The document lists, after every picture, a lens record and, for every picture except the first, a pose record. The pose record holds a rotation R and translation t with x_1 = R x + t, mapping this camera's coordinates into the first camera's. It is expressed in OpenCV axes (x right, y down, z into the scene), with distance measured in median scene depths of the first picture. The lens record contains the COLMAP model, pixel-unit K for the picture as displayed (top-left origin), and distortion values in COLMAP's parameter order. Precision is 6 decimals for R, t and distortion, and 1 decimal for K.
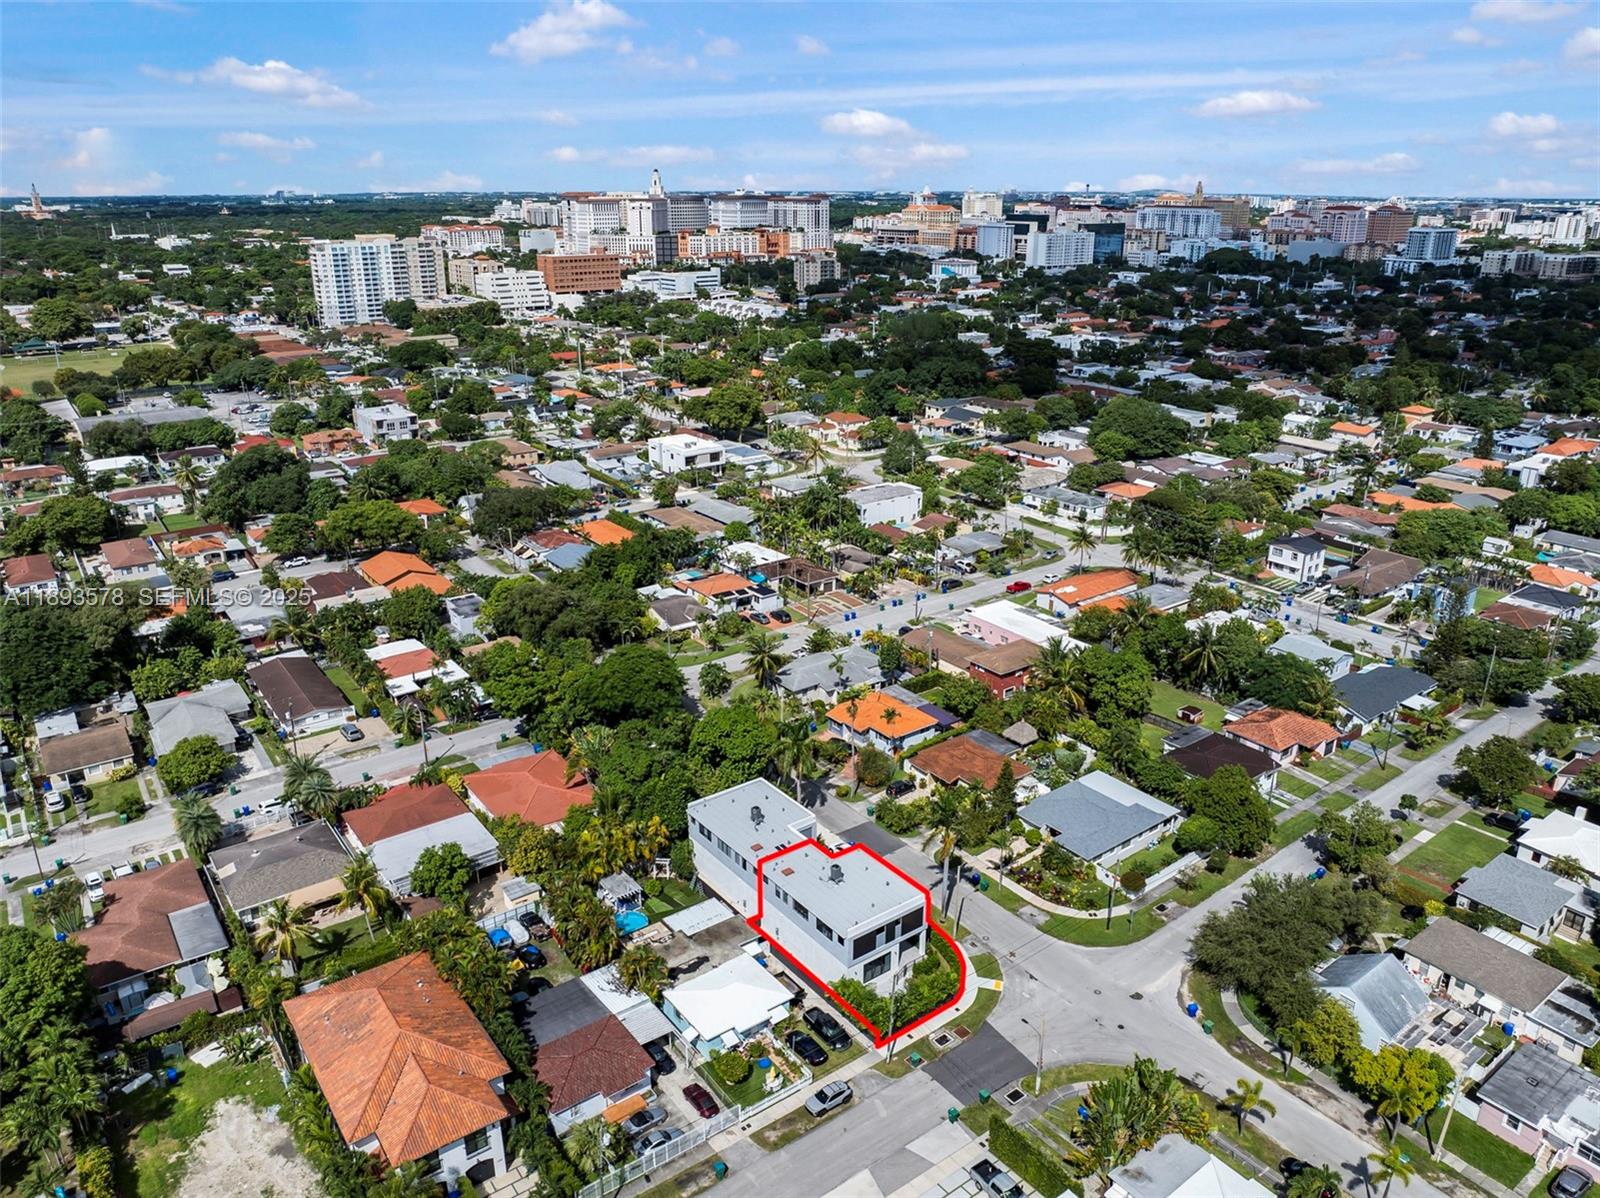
lens RADIAL K [[1119.0, 0, 800.0], [0, 1119.0, 599.0], [0, 0, 1]] dist [-0.001956, -0.000731]
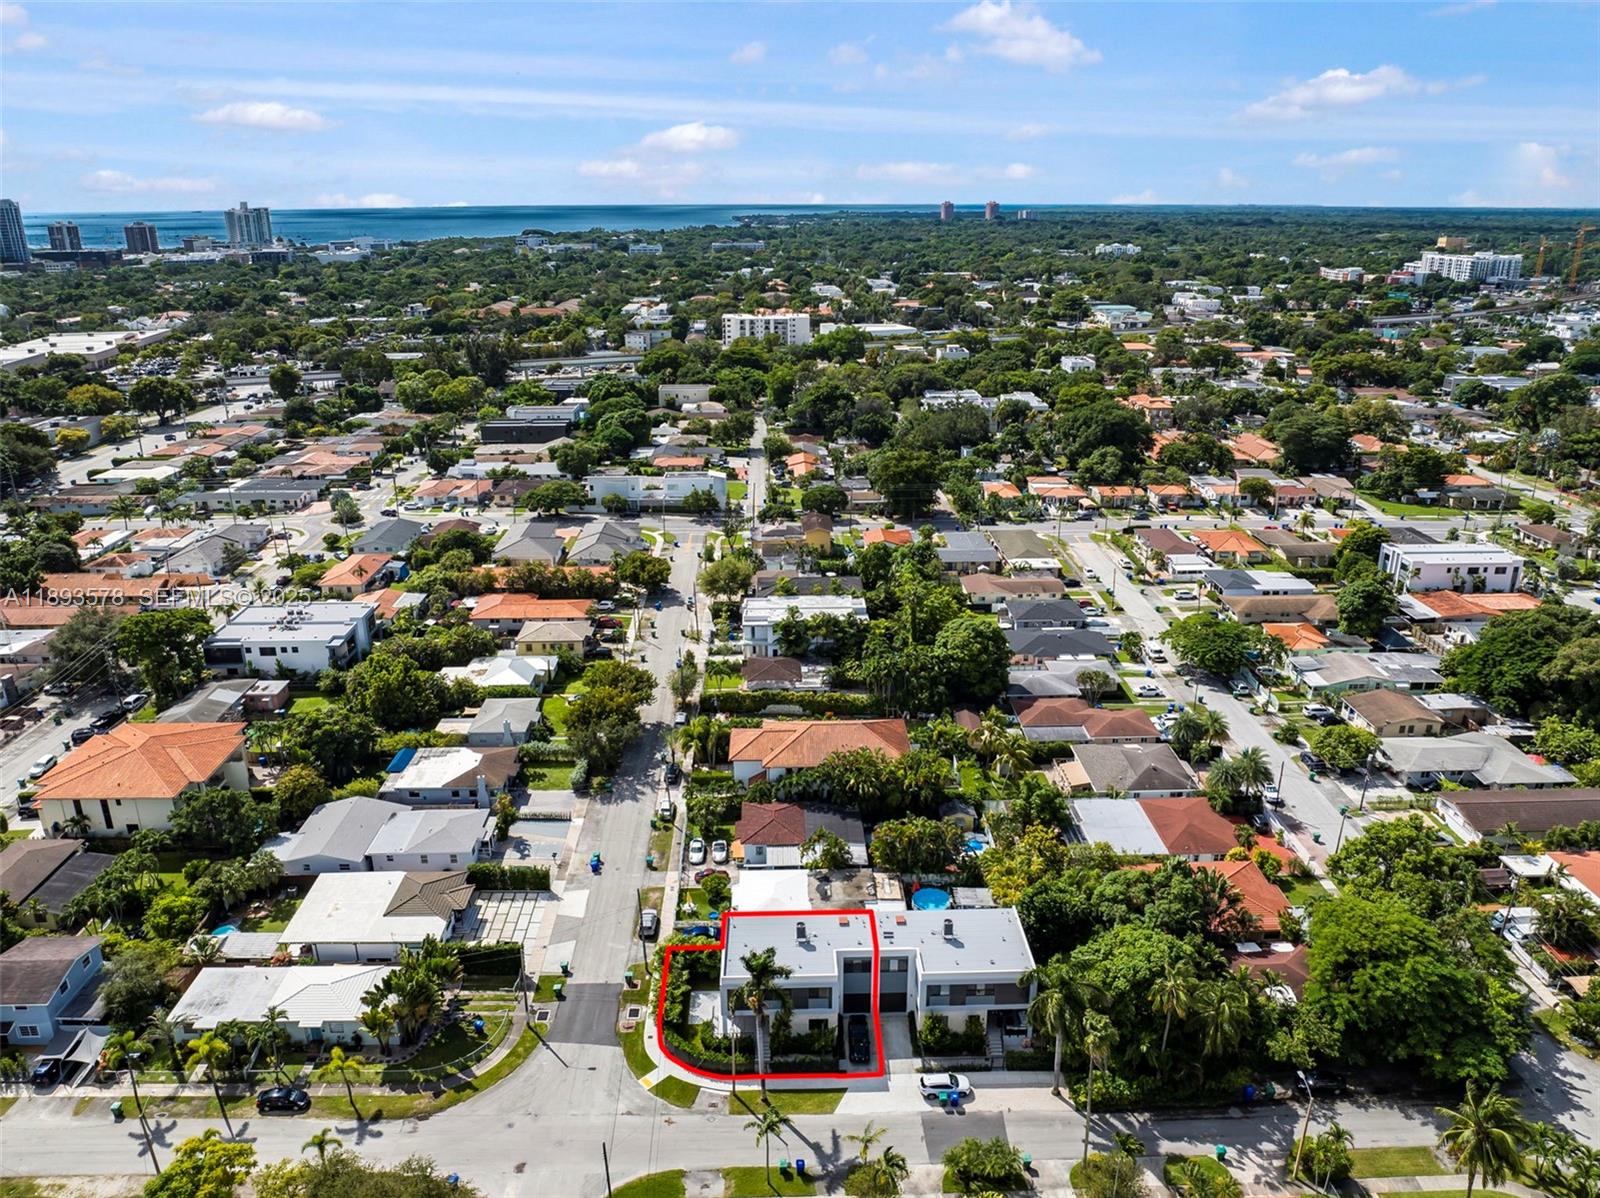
lens RADIAL K [[1119.0, 0, 800.0], [0, 1119.0, 599.0], [0, 0, 1]] dist [-0.001956, -0.000731]
pose [[-0.571830, 0.297502, -0.764528, 0.695542], [-0.254166, 0.821826, 0.509903, -0.478906], [0.780006, 0.485895, -0.394330, 1.287873]]
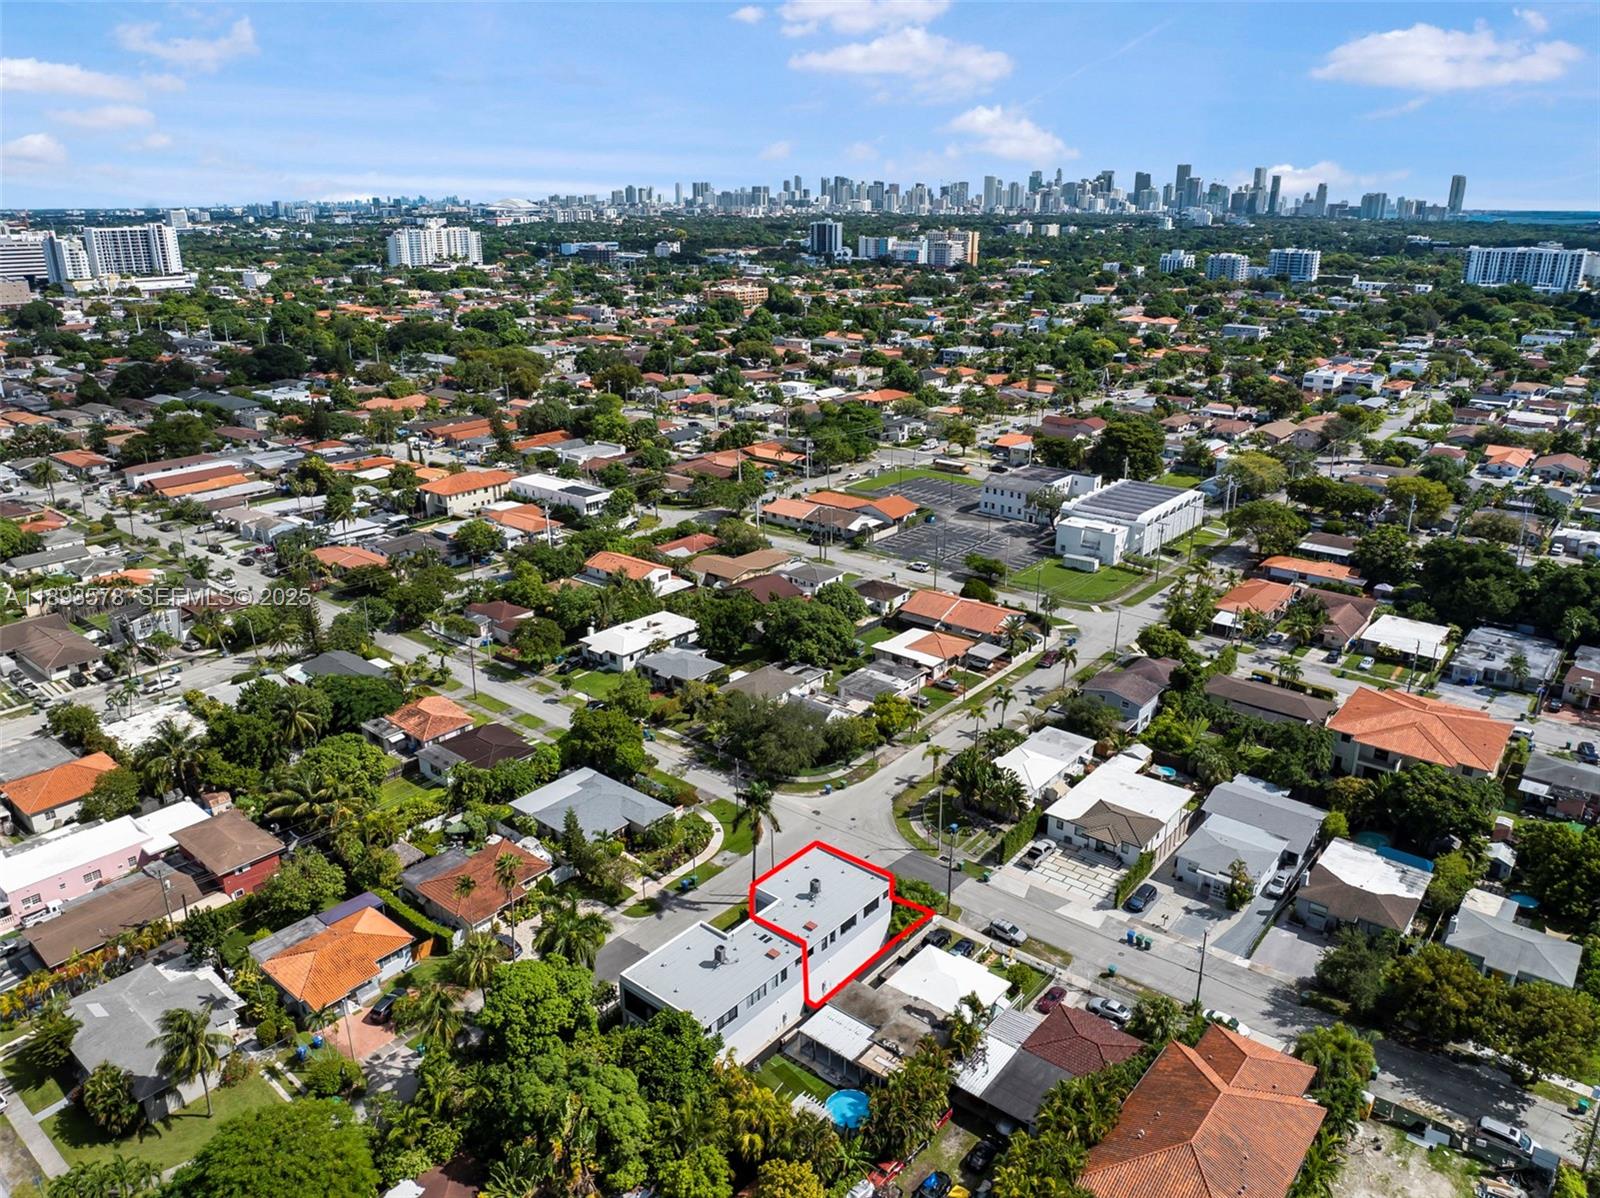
lens RADIAL K [[1119.0, 0, 800.0], [0, 1119.0, 599.0], [0, 0, 1]] dist [-0.001956, -0.000731]
pose [[-0.248943, -0.323792, 0.912790, -0.849699], [0.328873, 0.858202, 0.394121, -0.406754], [-0.910972, 0.398306, -0.107157, 1.062638]]
